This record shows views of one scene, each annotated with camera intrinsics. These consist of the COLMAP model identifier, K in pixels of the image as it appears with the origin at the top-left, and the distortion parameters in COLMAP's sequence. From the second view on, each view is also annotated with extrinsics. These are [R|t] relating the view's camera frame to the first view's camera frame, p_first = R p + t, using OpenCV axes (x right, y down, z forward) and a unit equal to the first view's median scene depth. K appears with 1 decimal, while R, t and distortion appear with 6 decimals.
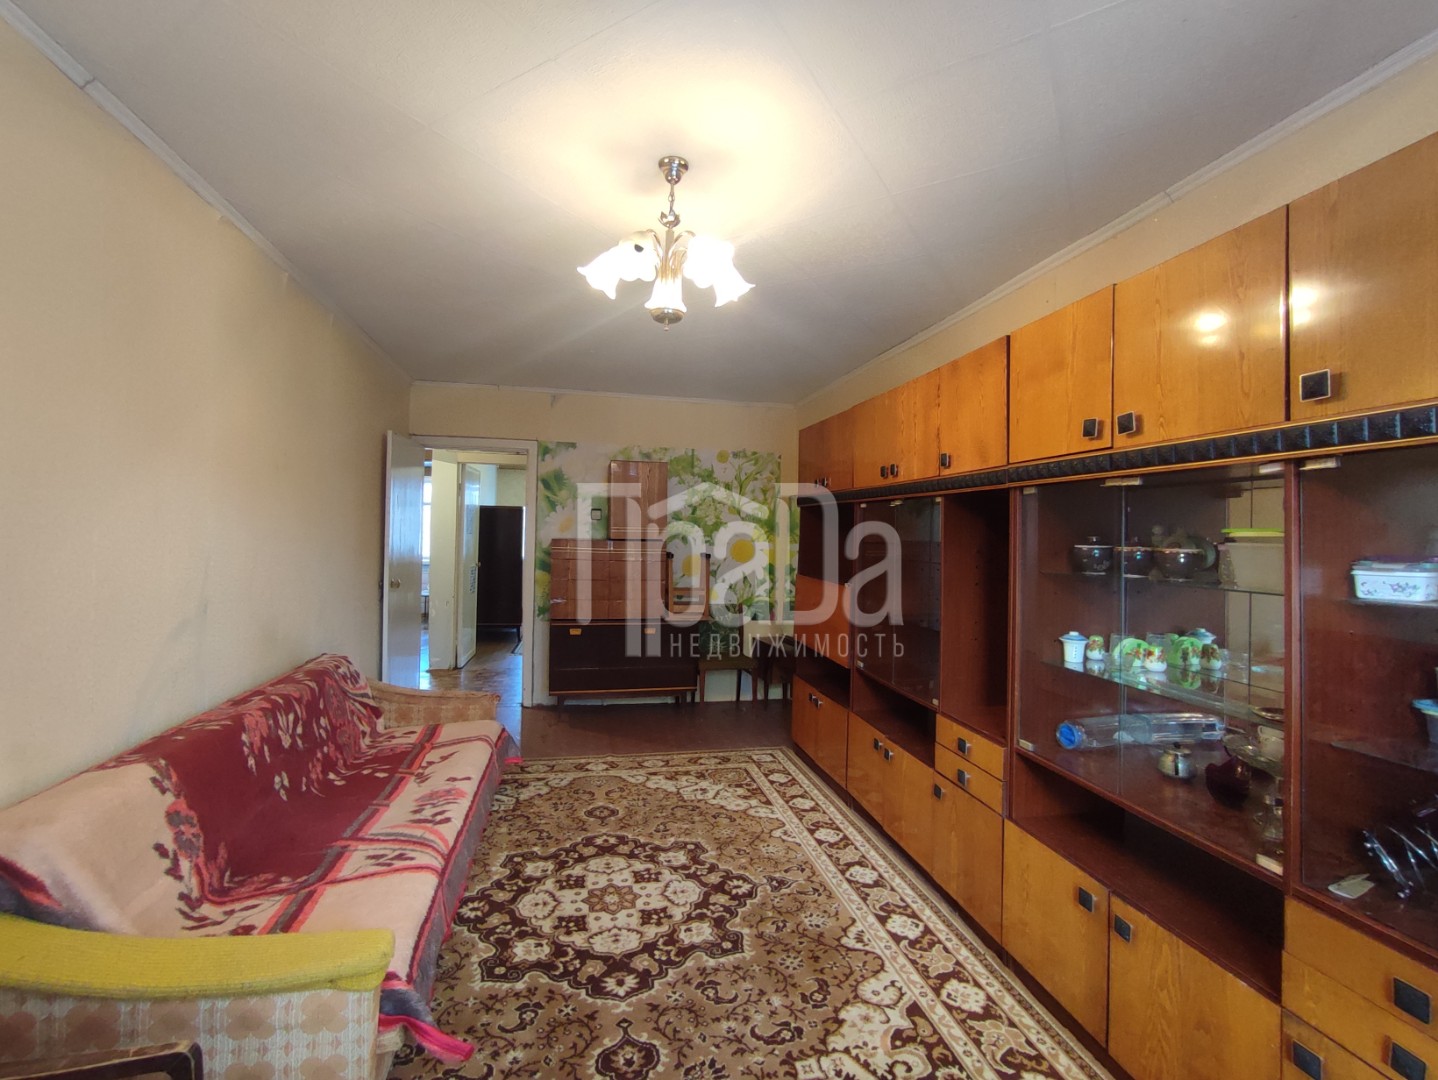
lens RADIAL K [[648.5, 0, 719.0], [0, 648.5, 540.0], [0, 0, 1]] dist [-0.000427, 0.000124]
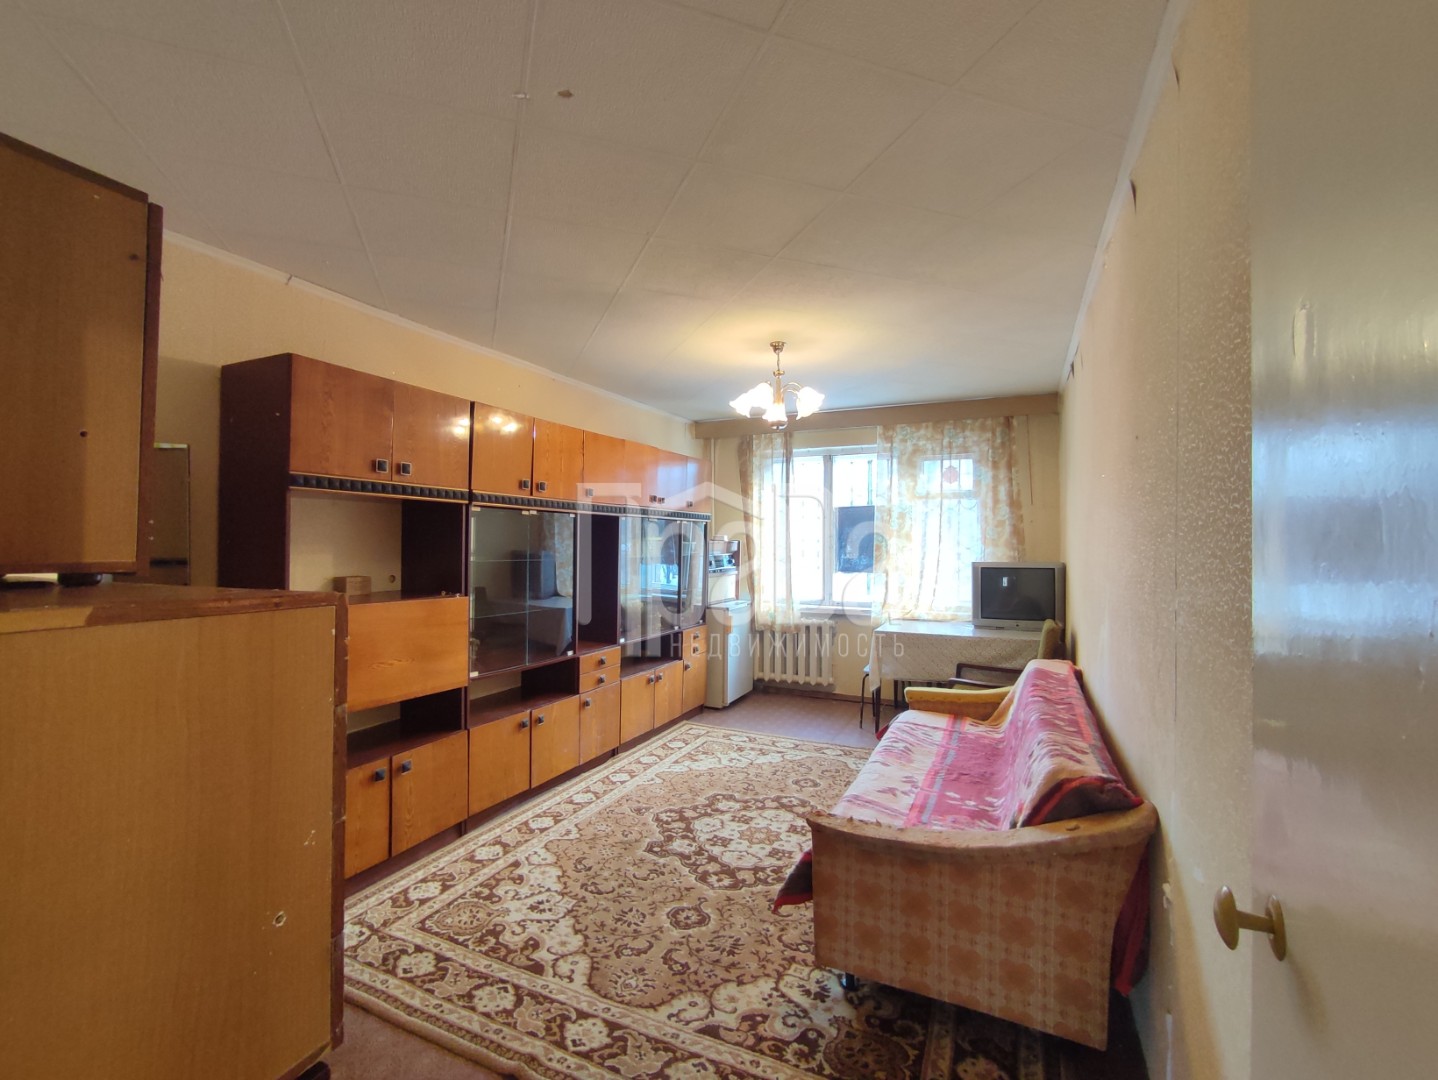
lens RADIAL K [[648.5, 0, 719.0], [0, 648.5, 540.0], [0, 0, 1]] dist [-0.000427, 0.000124]
pose [[-0.799198, -0.022921, 0.600630, -0.745135], [-0.019925, 0.999734, 0.011640, -0.024462], [-0.600737, -0.002666, -0.799442, 1.817704]]
